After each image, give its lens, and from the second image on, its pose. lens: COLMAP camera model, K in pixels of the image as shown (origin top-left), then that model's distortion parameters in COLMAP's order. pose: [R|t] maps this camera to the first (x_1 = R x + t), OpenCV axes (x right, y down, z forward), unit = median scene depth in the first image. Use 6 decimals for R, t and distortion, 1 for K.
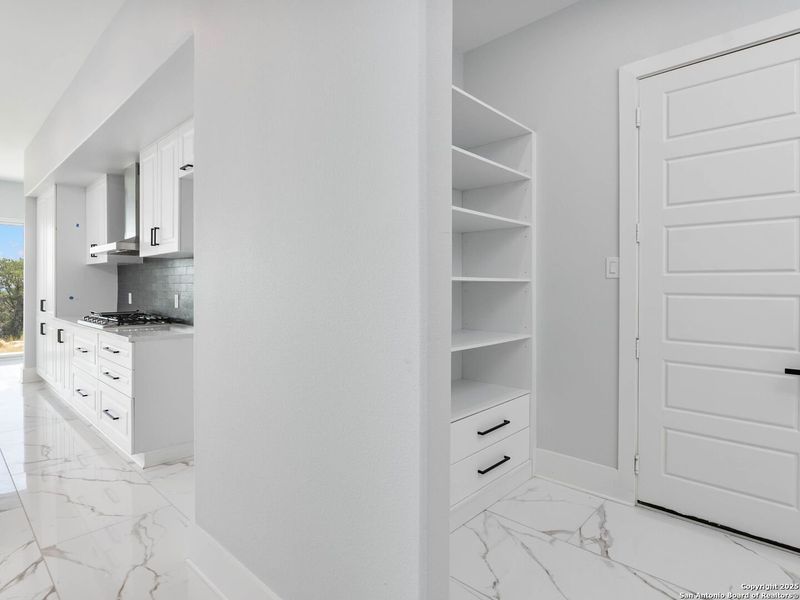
lens RADIAL K [[450.6, 0, 398.0], [0, 450.6, 292.6], [0, 0, 1]] dist [-0.005005, 0.017879]
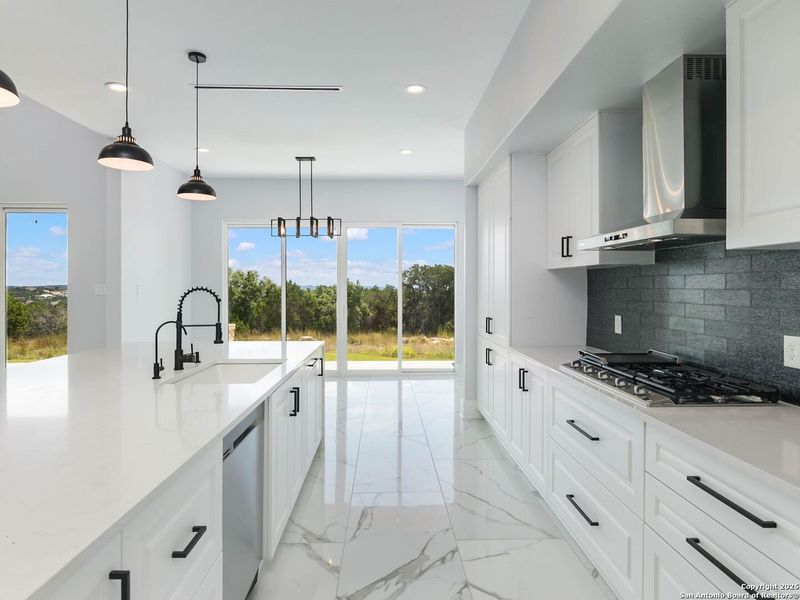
lens RADIAL K [[471.0, 0, 401.7], [0, 471.0, 295.0], [0, 0, 1]] dist [-0.001875, -0.000759]
pose [[0.728411, 0.004138, -0.685128, -0.357278], [0.001463, 0.999970, 0.007595, -0.028316], [0.685139, -0.006534, 0.728383, 0.336060]]
